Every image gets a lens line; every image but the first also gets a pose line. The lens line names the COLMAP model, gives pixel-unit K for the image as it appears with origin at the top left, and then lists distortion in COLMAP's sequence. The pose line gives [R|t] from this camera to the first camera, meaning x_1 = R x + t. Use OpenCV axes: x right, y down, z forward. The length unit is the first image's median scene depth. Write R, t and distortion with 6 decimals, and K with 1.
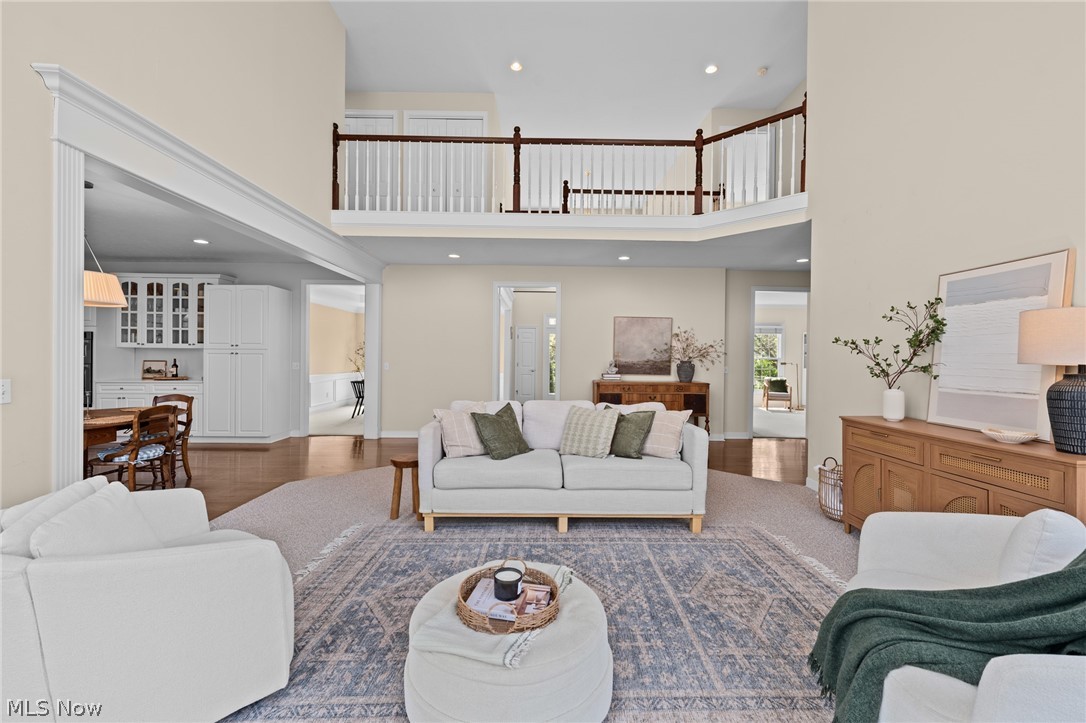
lens RADIAL K [[459.6, 0, 549.1], [0, 459.6, 358.7], [0, 0, 1]] dist [0.001107, 0.000364]
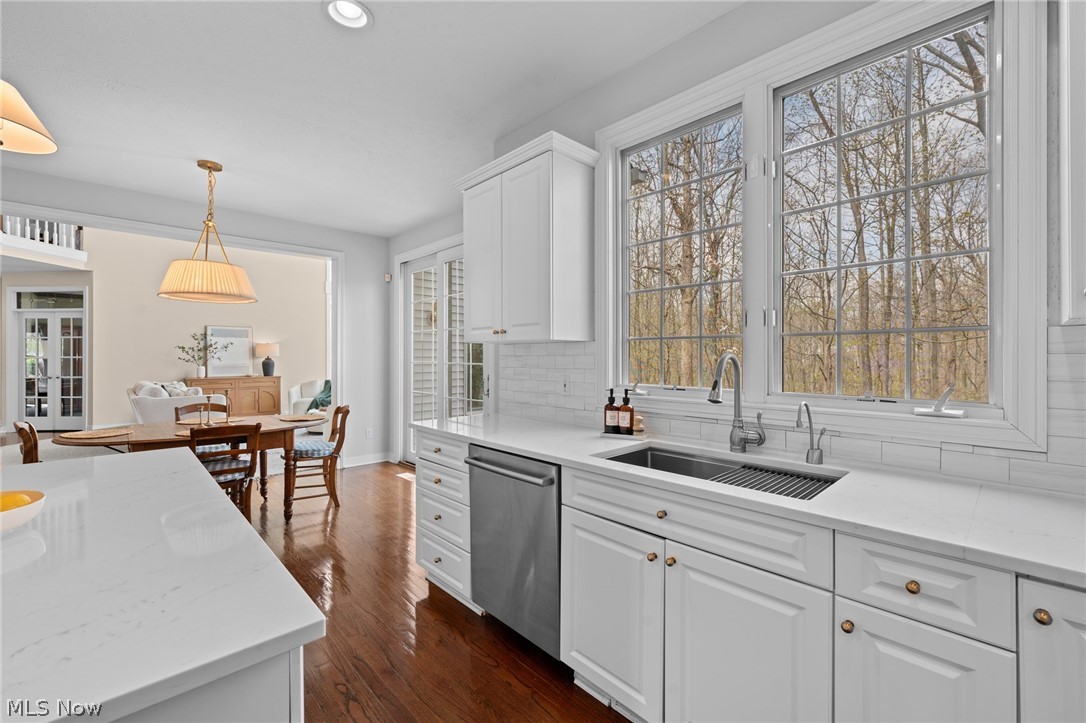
lens RADIAL K [[459.6, 0, 546.8], [0, 459.6, 353.8], [0, 0, 1]] dist [0.001107, 0.000364]
pose [[-0.677395, -0.003144, 0.735613, -1.314524], [-0.004182, 0.999991, 0.000423, -0.010895], [-0.735608, -0.002790, -0.677402, 0.709276]]
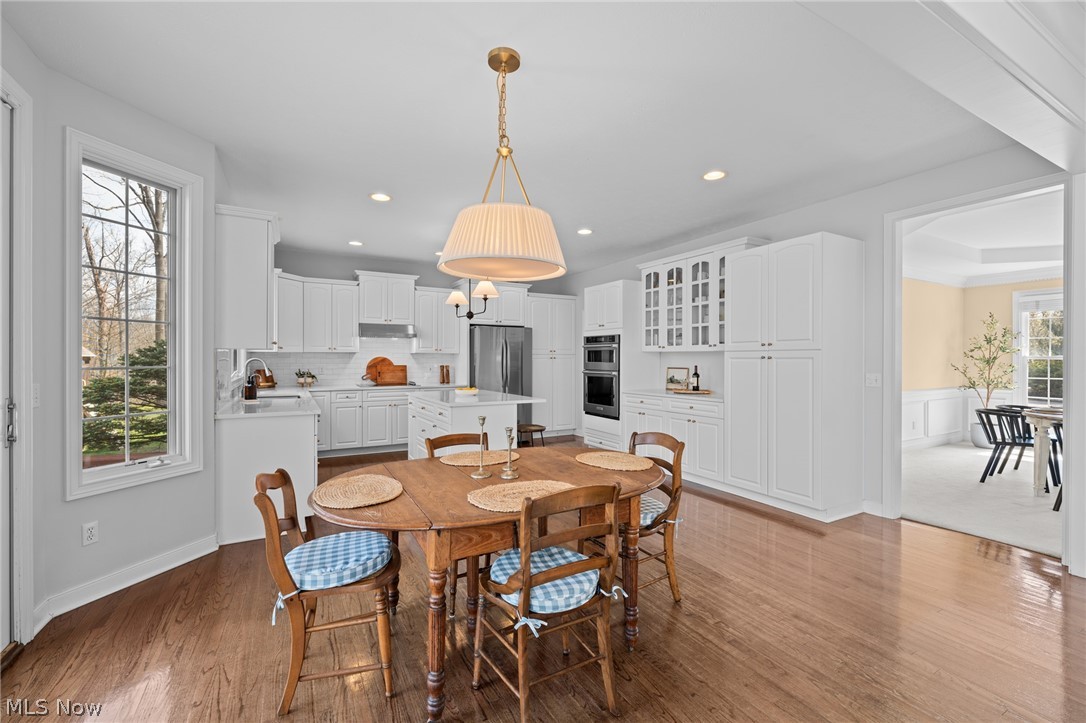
lens RADIAL K [[459.6, 0, 544.7], [0, 459.6, 359.3], [0, 0, 1]] dist [0.001107, 0.000364]
pose [[0.478608, -0.007087, -0.878000, -0.310689], [-0.001902, 0.999957, -0.009108, -0.003197], [0.878027, 0.006029, 0.478574, 0.483116]]
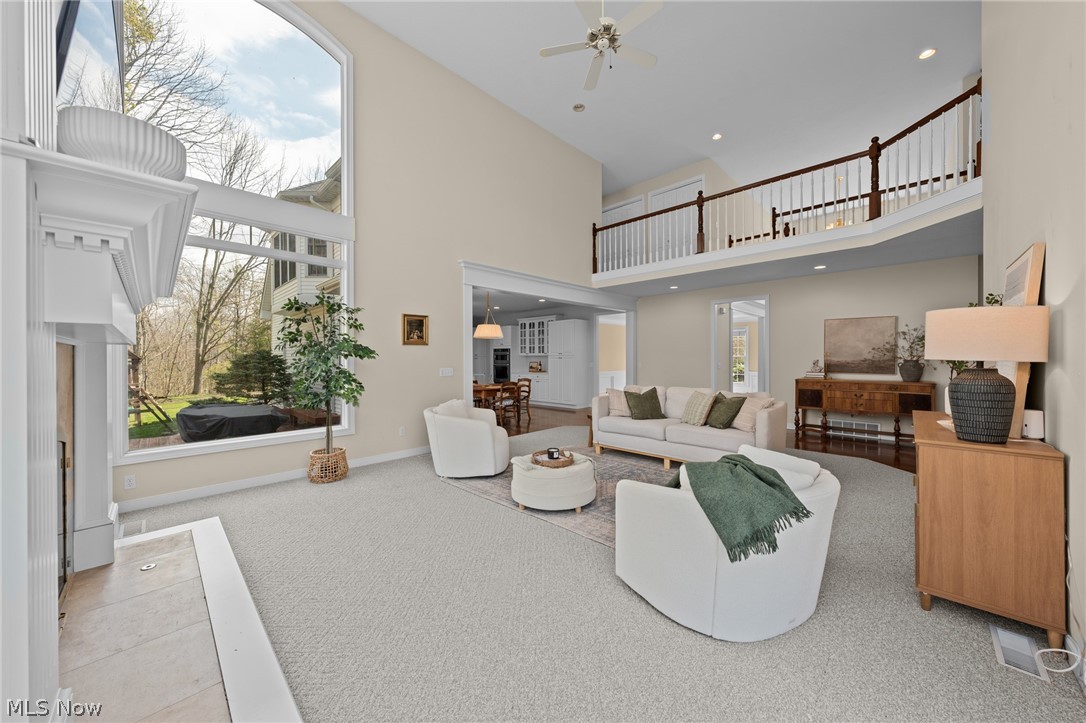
lens RADIAL K [[385.8, 0, 549.8], [0, 385.8, 360.0], [0, 0, 1]] dist [-0.002779, -0.000530]
pose [[0.713696, -0.008635, -0.700403, 0.383423], [0.008135, 0.999959, -0.004038, 0.002942], [0.700409, -0.002816, 0.713737, -0.130895]]
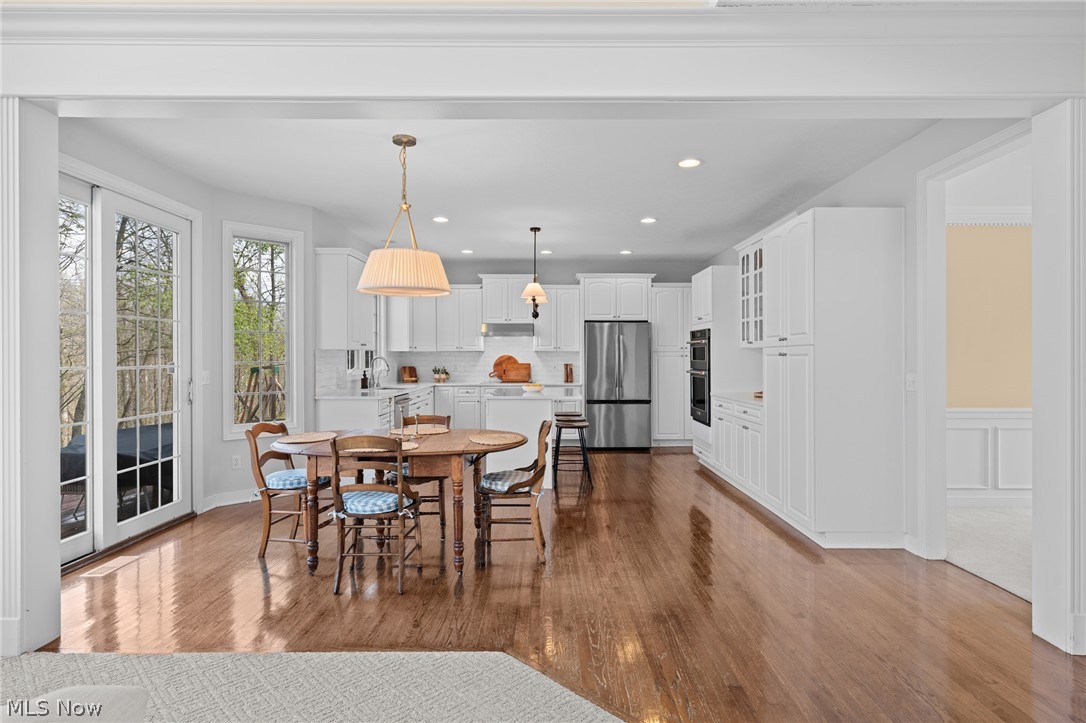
lens RADIAL K [[585.5, 0, 546.7], [0, 585.5, 359.4], [0, 0, 1]] dist [0.005040, 0.001057]
pose [[-0.015491, -0.004852, -0.999868, -0.013255], [-0.005025, 0.999976, -0.004775, -0.001262], [0.999867, 0.004950, -0.015515, 0.786099]]
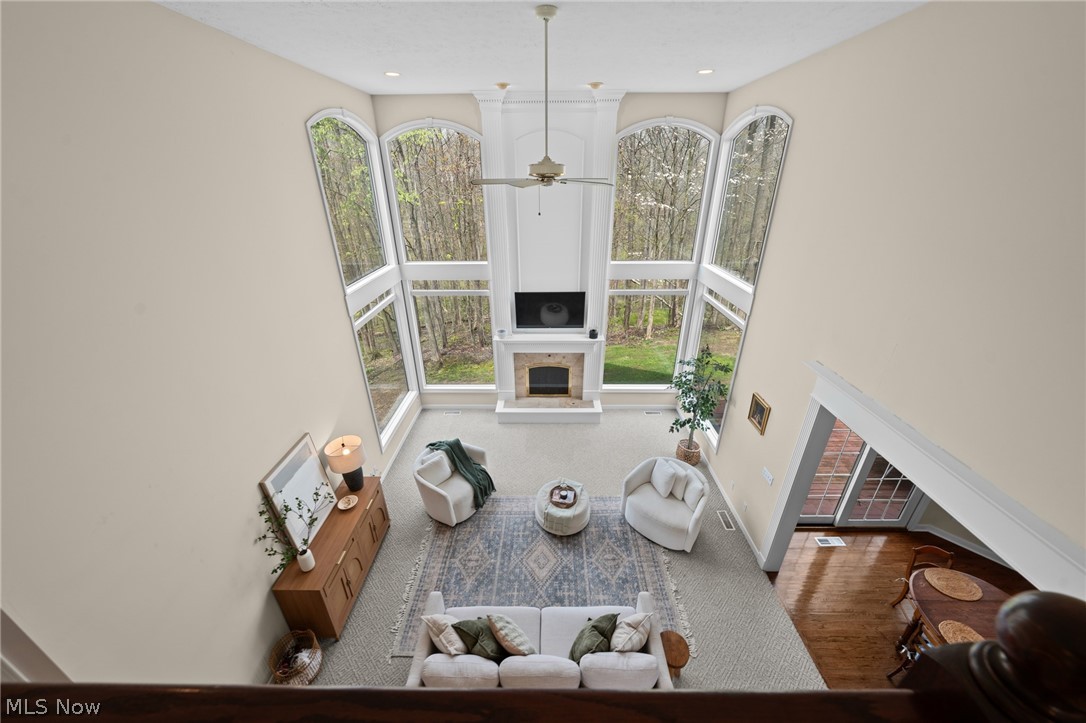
lens RADIAL K [[385.8, 0, 546.2], [0, 385.8, 360.6], [0, 0, 1]] dist [-0.002779, -0.000530]
pose [[-0.999686, -0.014500, 0.020456, 0.000581], [-0.004311, 0.903071, 0.429470, -0.499277], [-0.024700, 0.429247, -0.902849, 0.934328]]
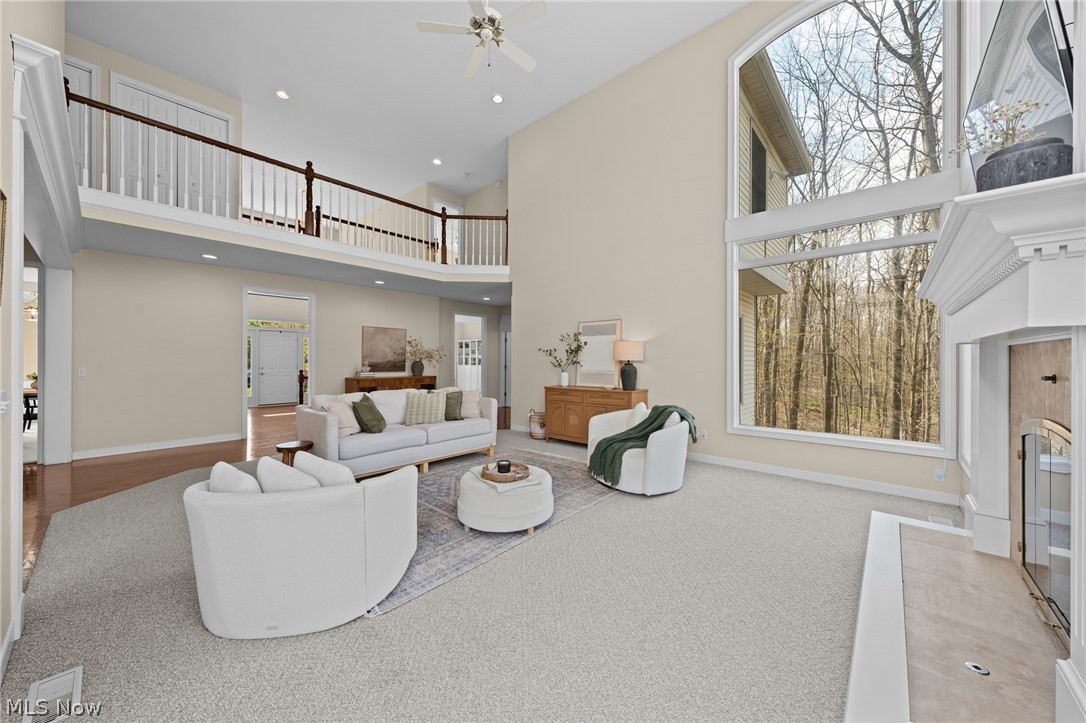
lens RADIAL K [[385.8, 0, 551.3], [0, 385.8, 361.4], [0, 0, 1]] dist [-0.002779, -0.000530]
pose [[0.663010, -0.012529, 0.748505, -0.371276], [0.007387, 0.999921, 0.010194, -0.003104], [-0.748574, -0.001230, 0.663050, -0.098834]]
